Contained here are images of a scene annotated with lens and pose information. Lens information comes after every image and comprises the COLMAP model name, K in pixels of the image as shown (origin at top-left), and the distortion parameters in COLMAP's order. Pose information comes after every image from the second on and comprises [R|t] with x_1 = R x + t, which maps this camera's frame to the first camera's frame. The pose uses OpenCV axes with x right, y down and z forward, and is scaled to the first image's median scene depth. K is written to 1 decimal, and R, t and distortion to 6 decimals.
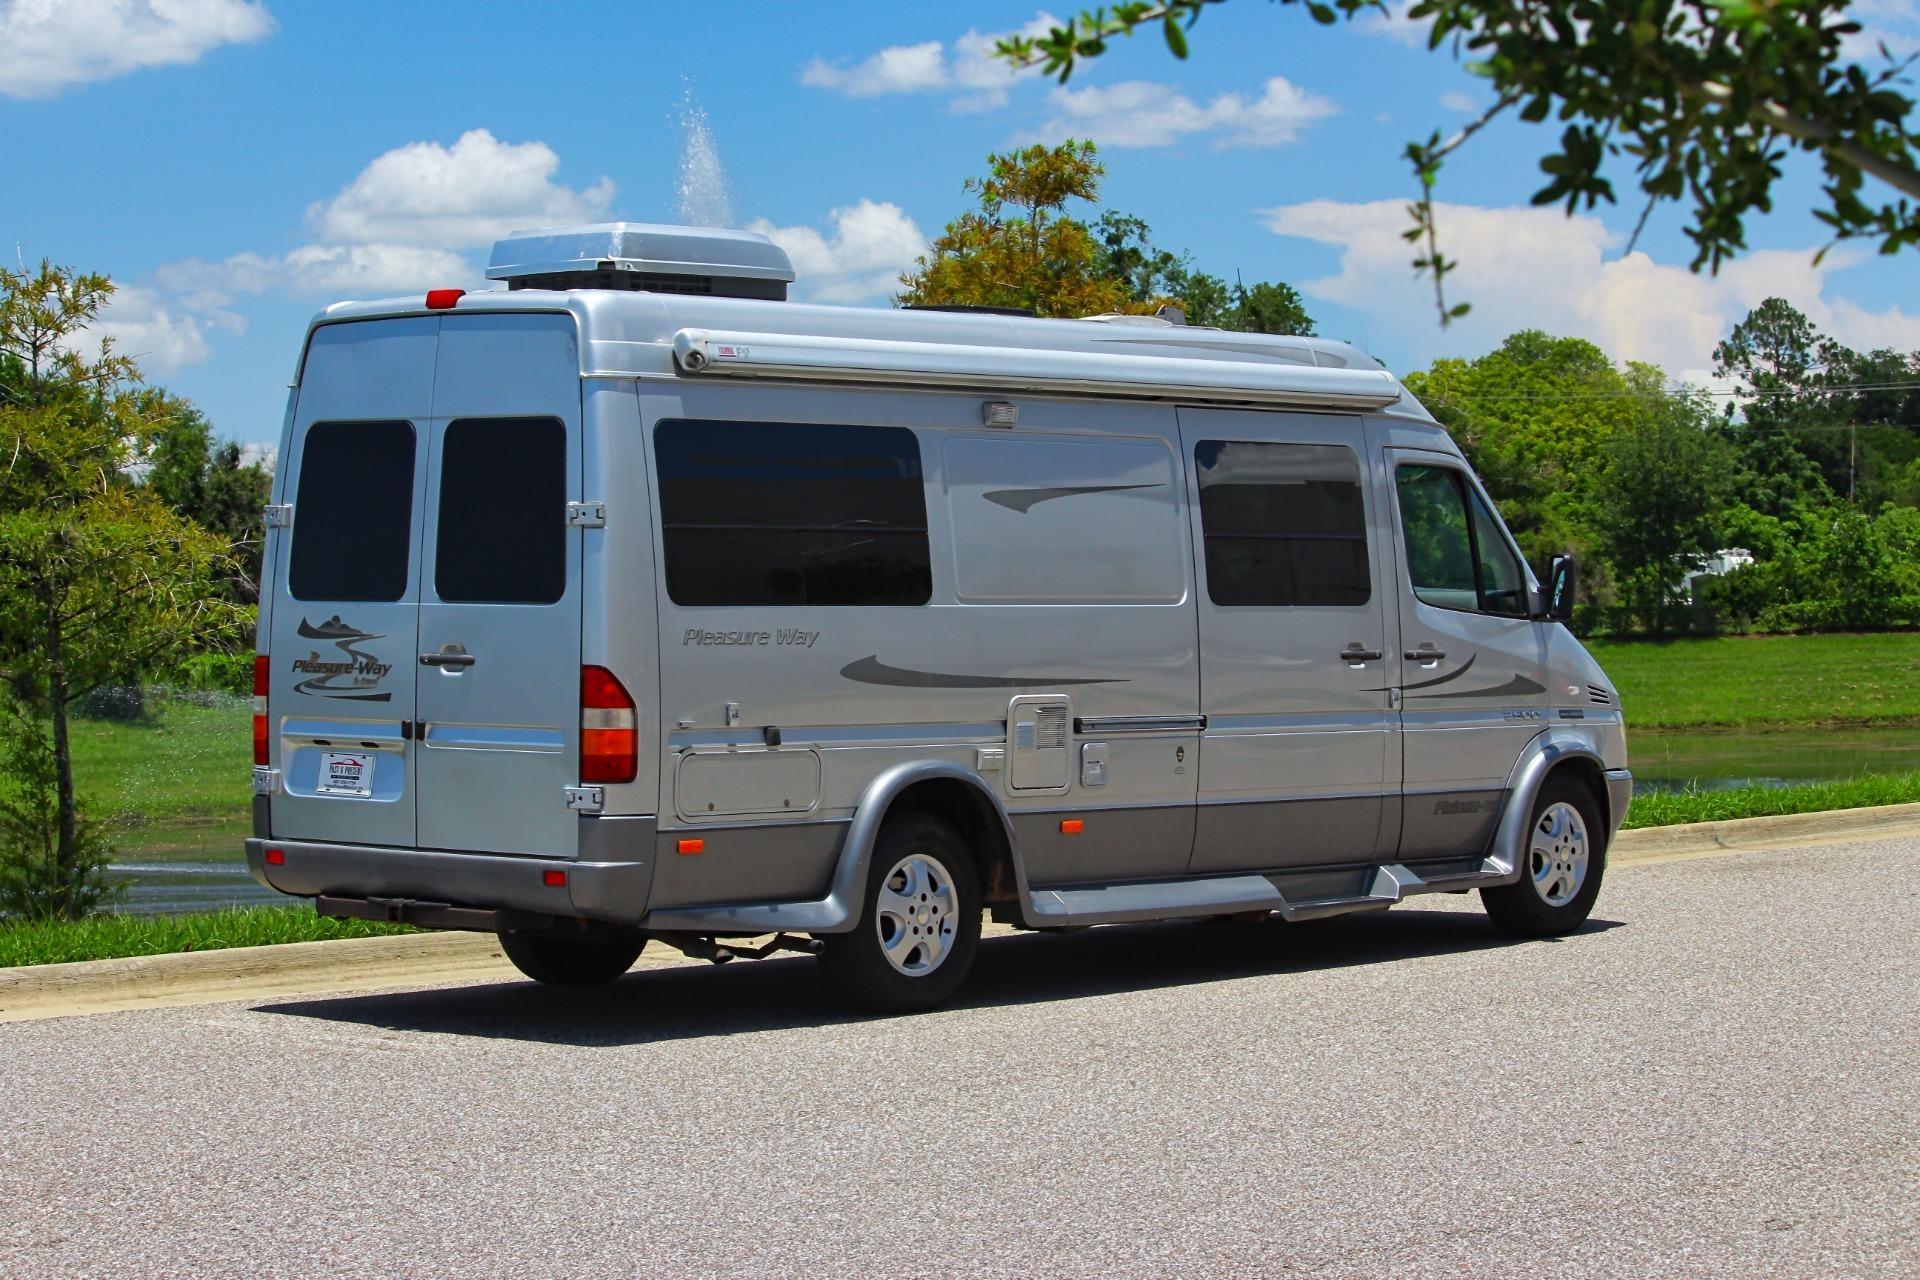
lens RADIAL K [[4886.1, 0, 983.4], [0, 4886.1, 605.8], [0, 0, 1]] dist [-0.382997, -0.376142]
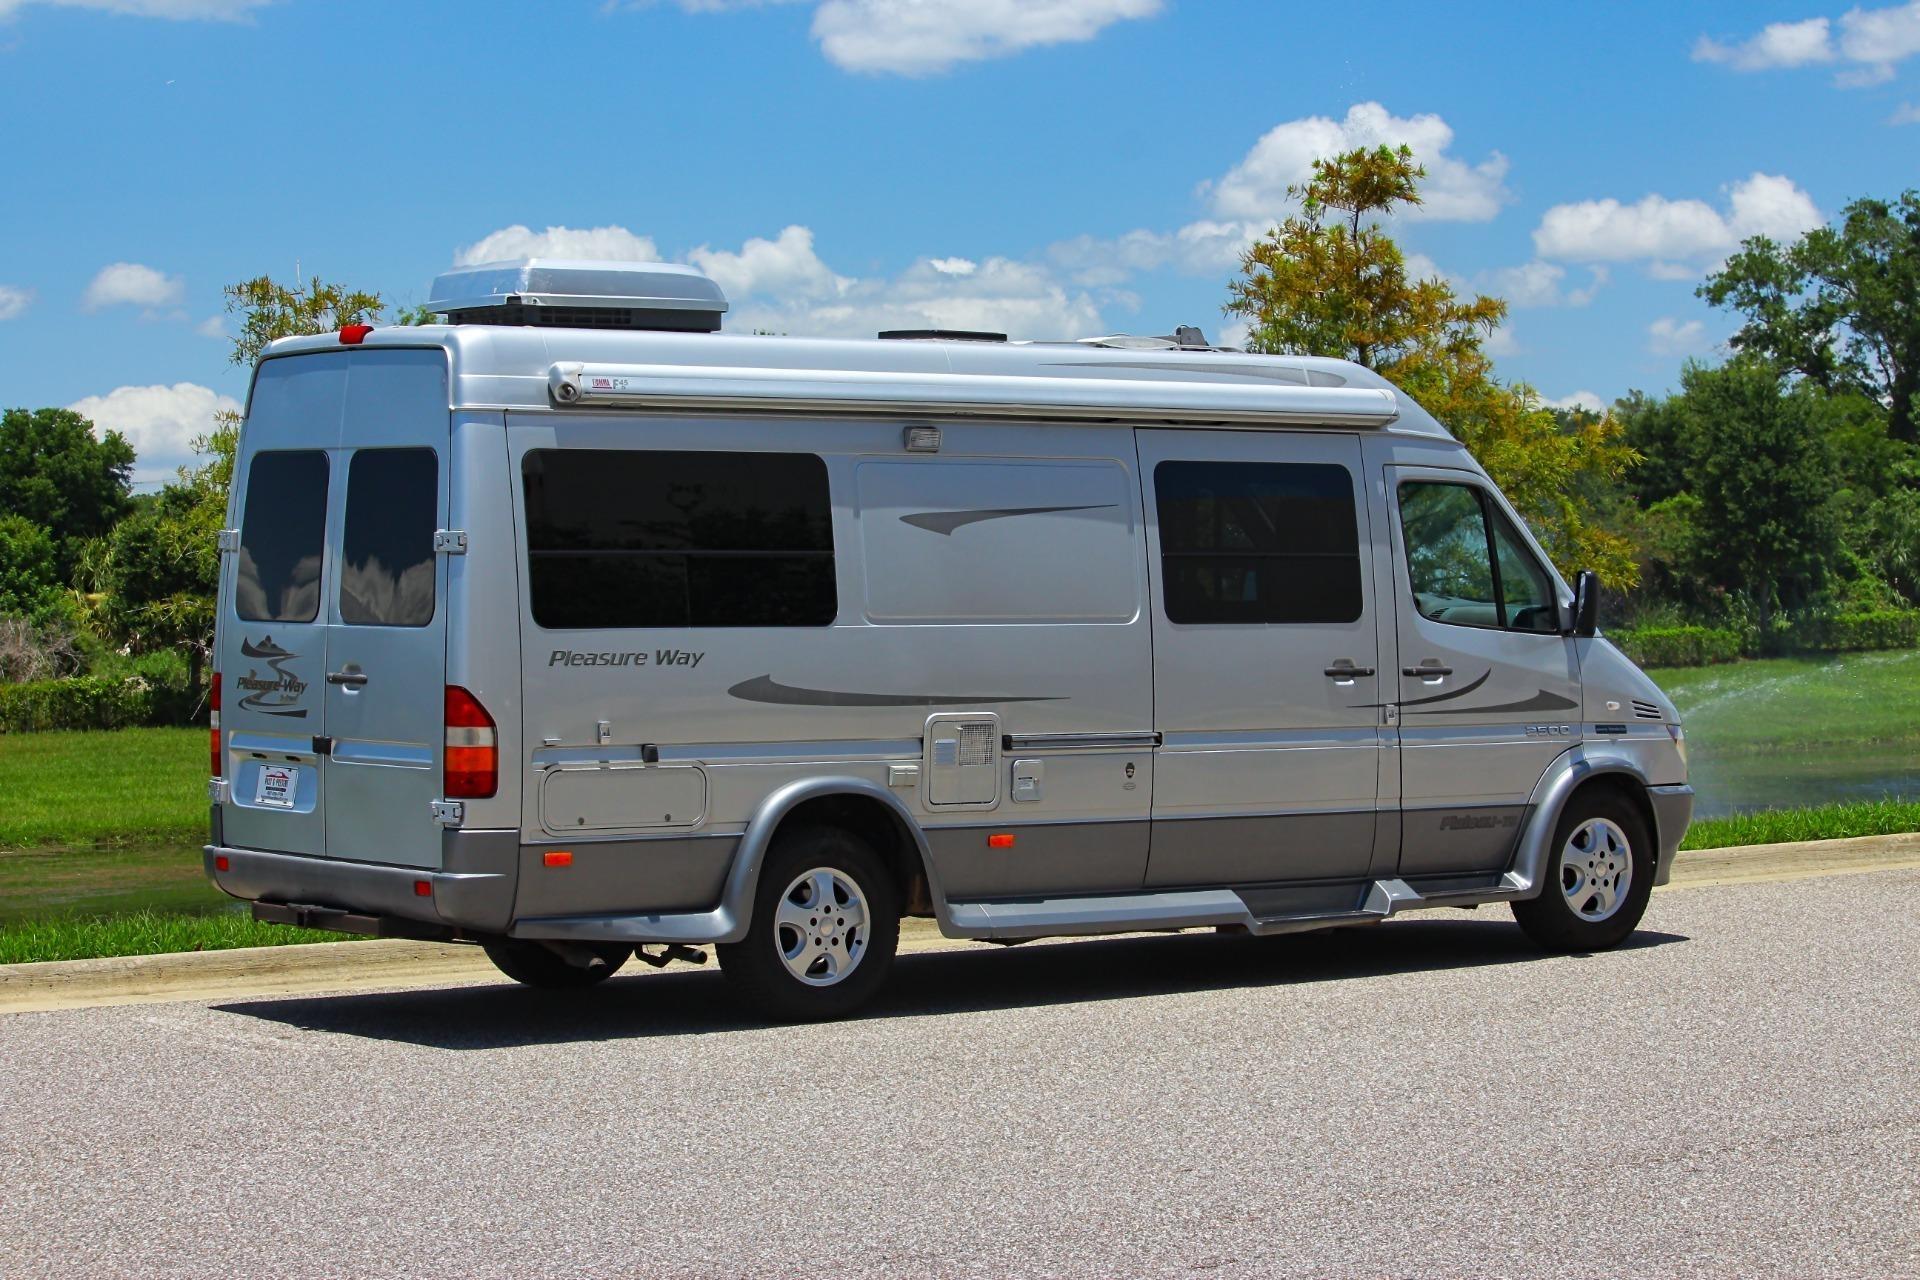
lens RADIAL K [[4886.1, 0, 983.4], [0, 4886.1, 605.8], [0, 0, 1]] dist [-0.382997, -0.376142]
pose [[0.983147, 0.000855, -0.182813, 0.202599], [0.000032, 0.999988, 0.004854, -0.009135], [0.182815, -0.004778, 0.983136, -0.005679]]
